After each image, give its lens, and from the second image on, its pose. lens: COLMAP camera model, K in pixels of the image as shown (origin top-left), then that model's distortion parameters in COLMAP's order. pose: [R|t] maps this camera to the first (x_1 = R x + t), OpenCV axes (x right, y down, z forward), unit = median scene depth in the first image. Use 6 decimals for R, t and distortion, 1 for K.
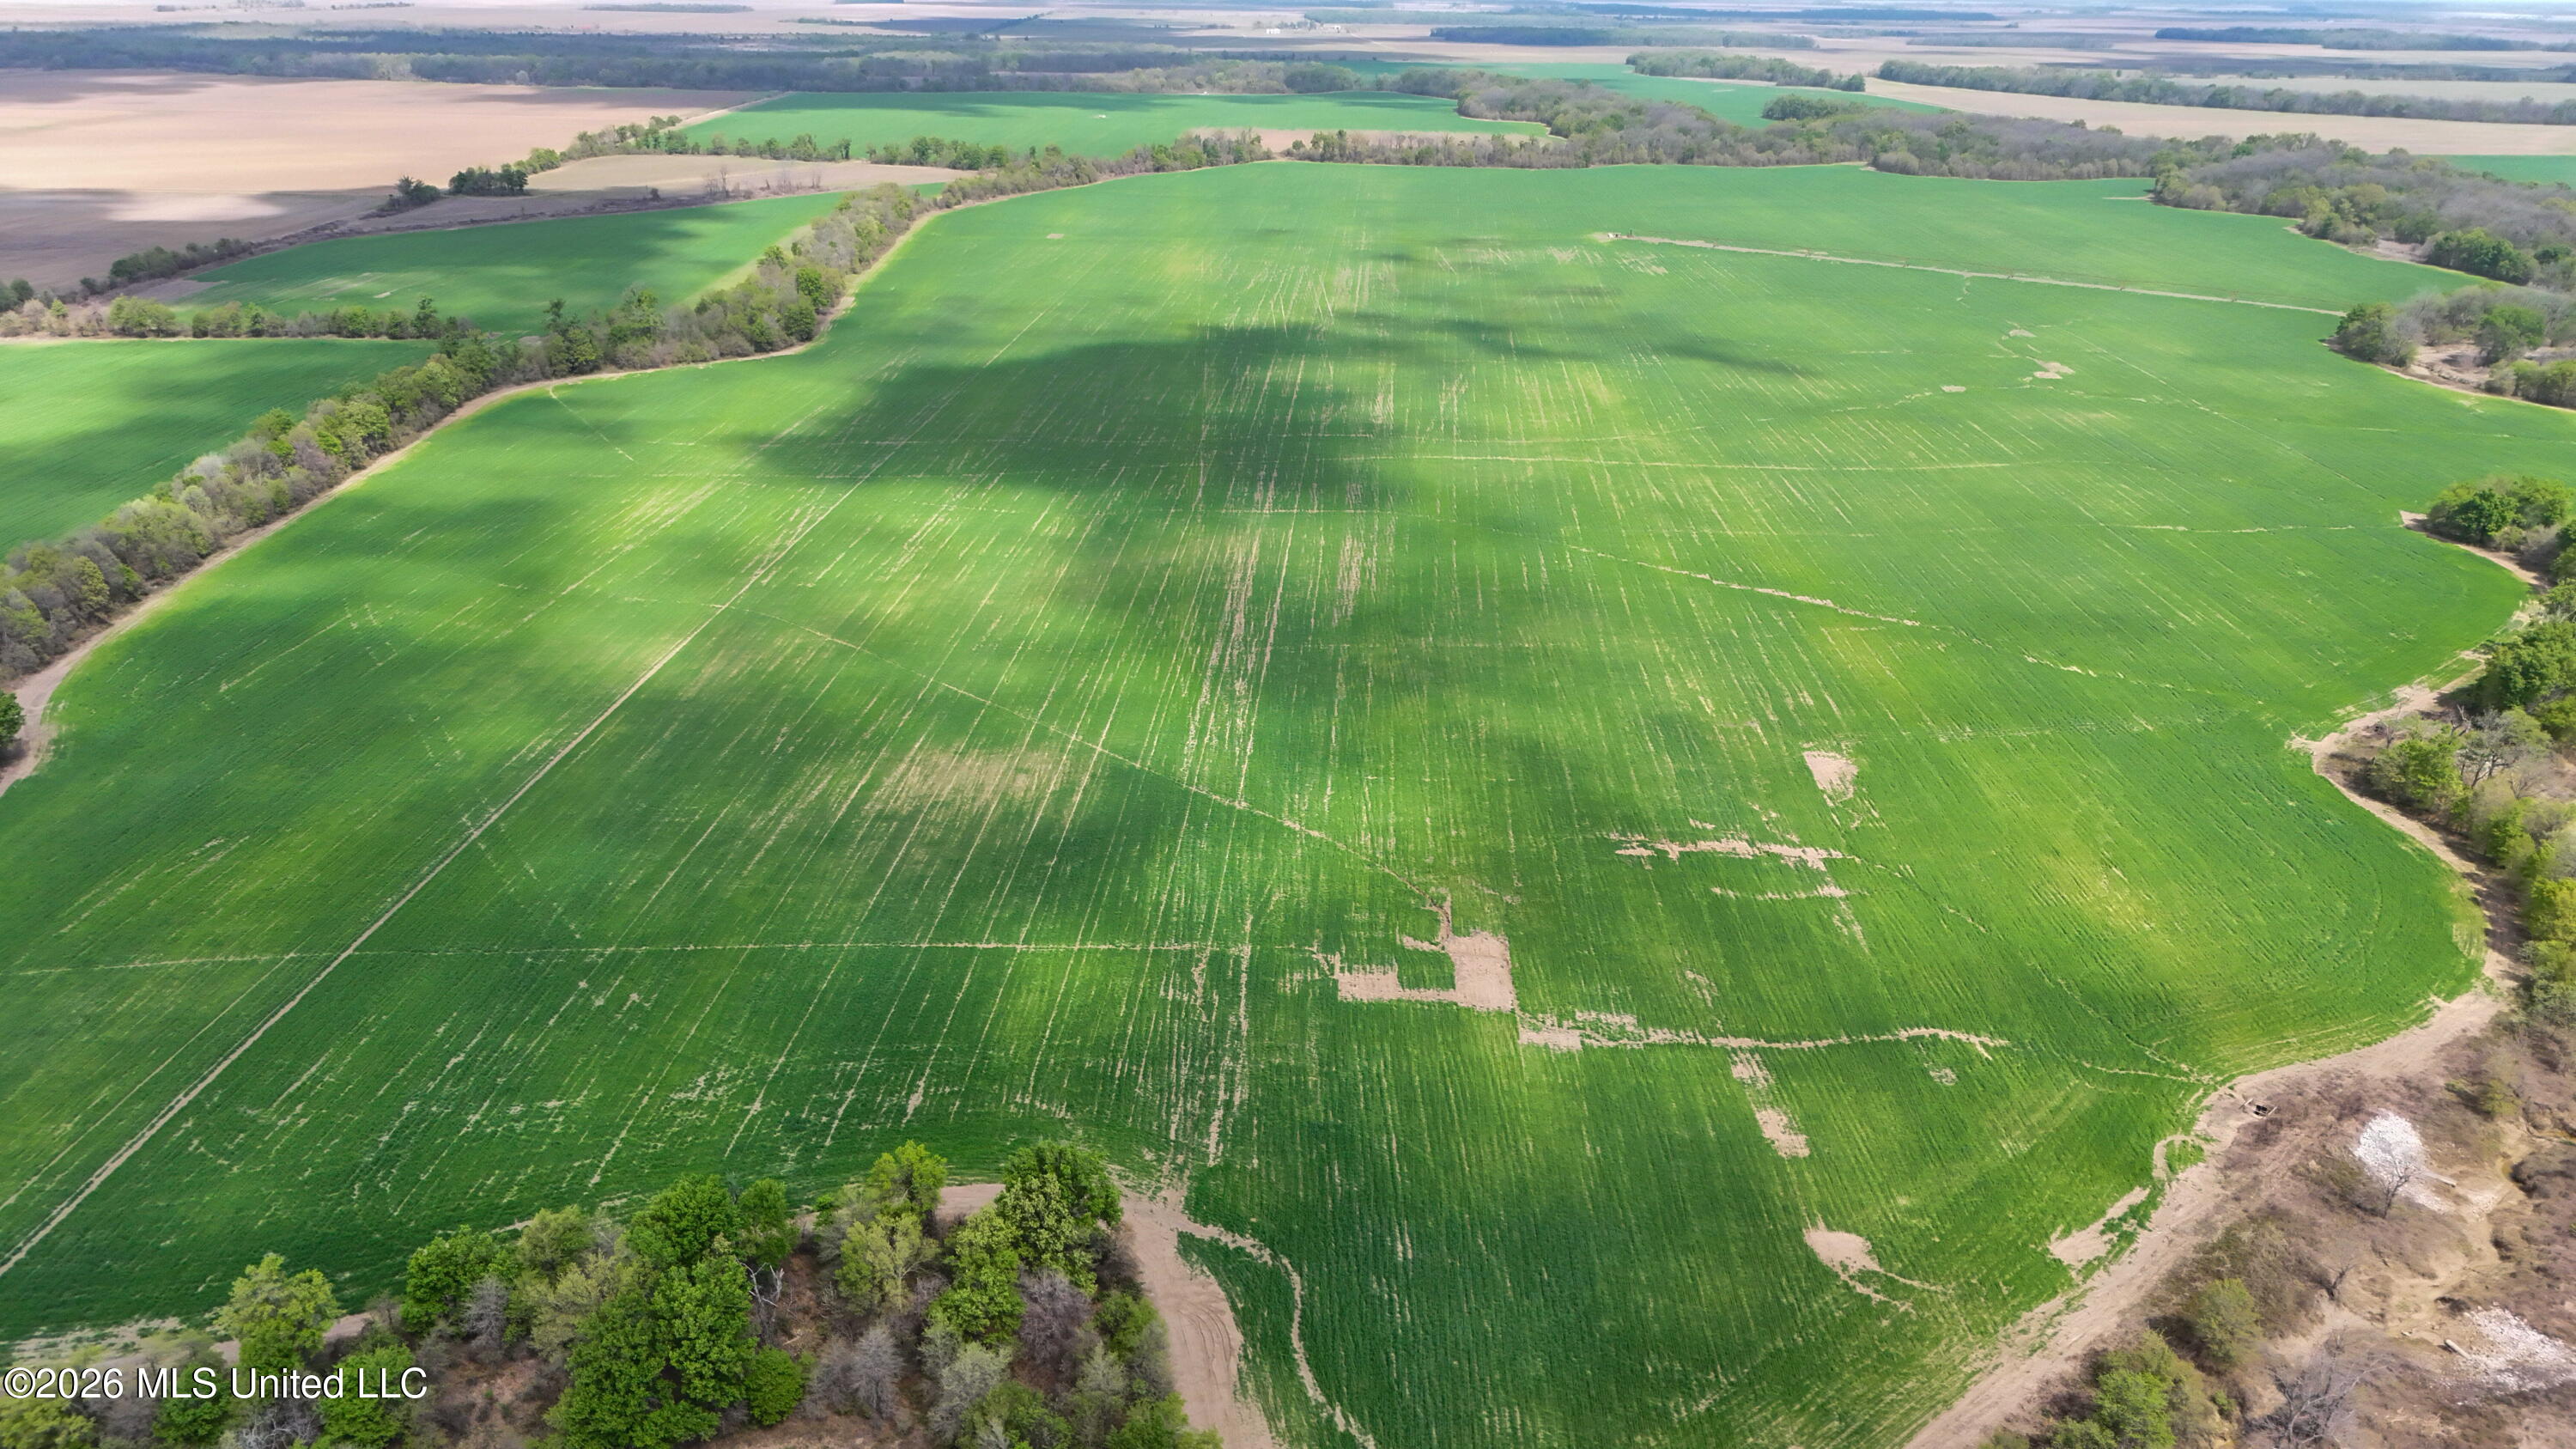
lens RADIAL K [[1886.8, 0, 1298.9], [0, 1886.8, 698.8], [0, 0, 1]] dist [0.067709, -0.072248]
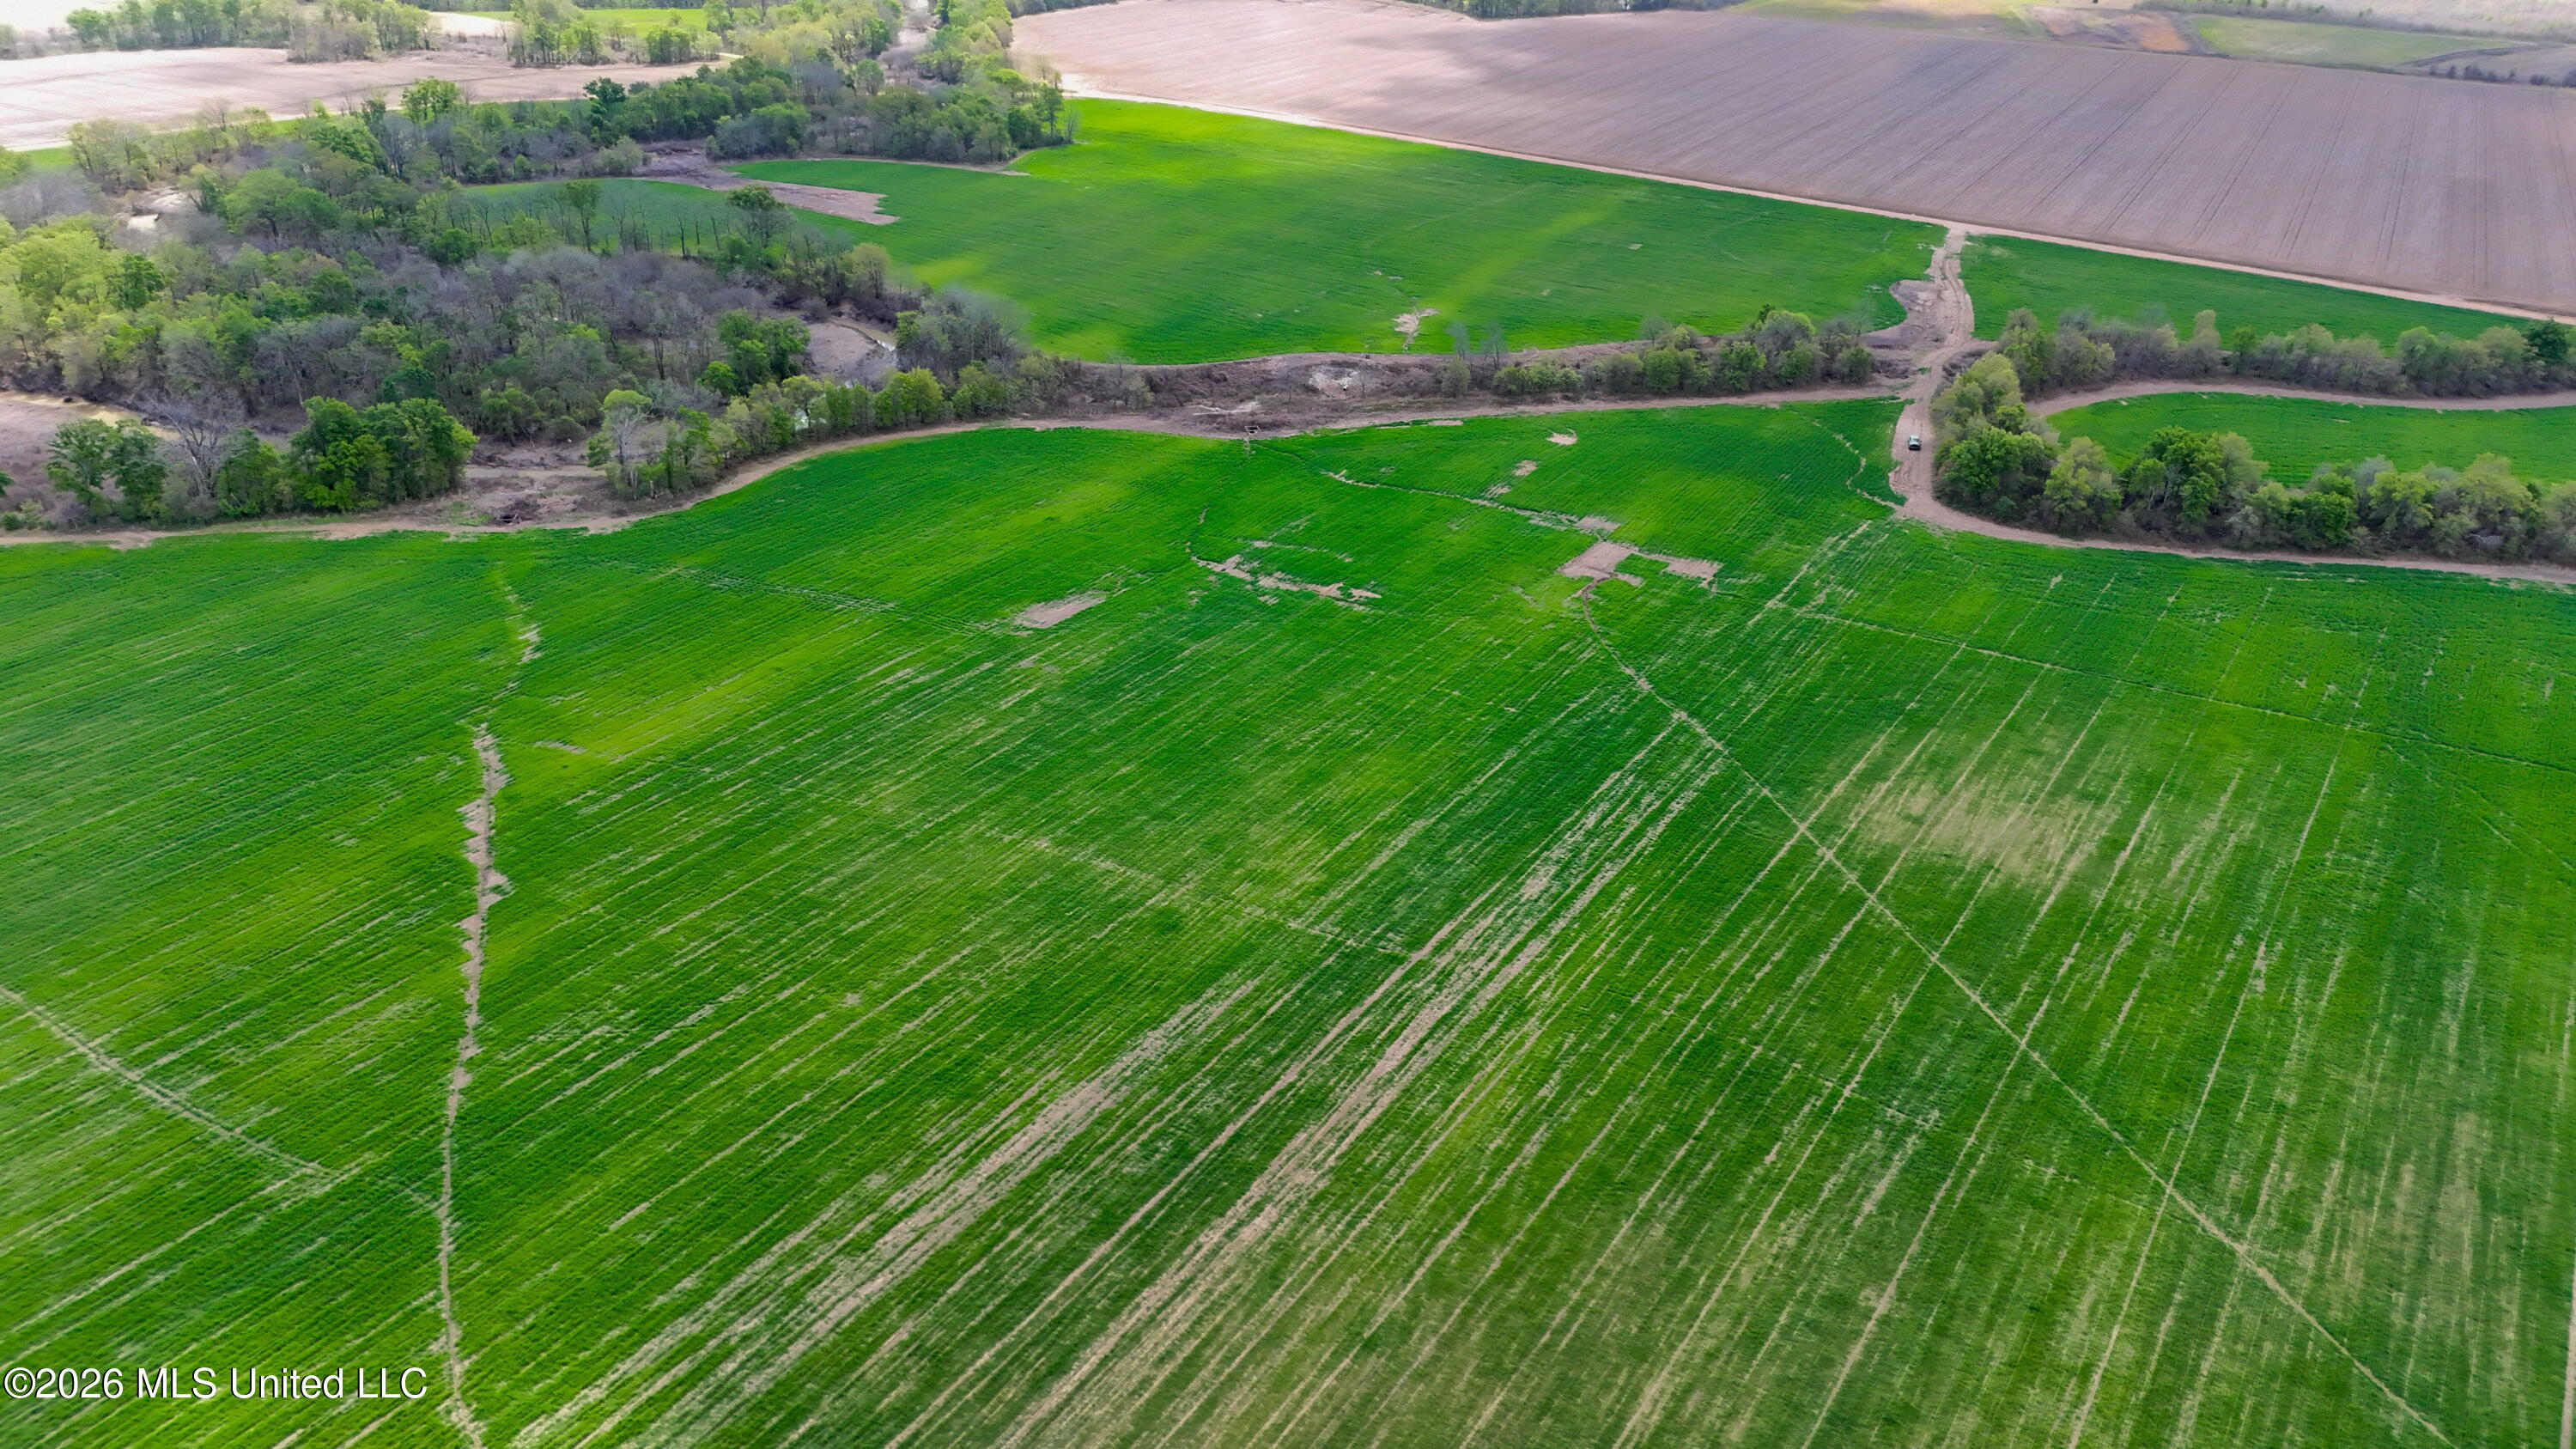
lens RADIAL K [[1886.8, 0, 1298.1], [0, 1886.8, 735.7], [0, 0, 1]] dist [0.067709, -0.072248]
pose [[-0.860513, -0.263901, 0.435746, -0.262971], [0.147110, 0.690192, 0.708515, -0.589448], [-0.487726, 0.673789, -0.555096, 1.547986]]
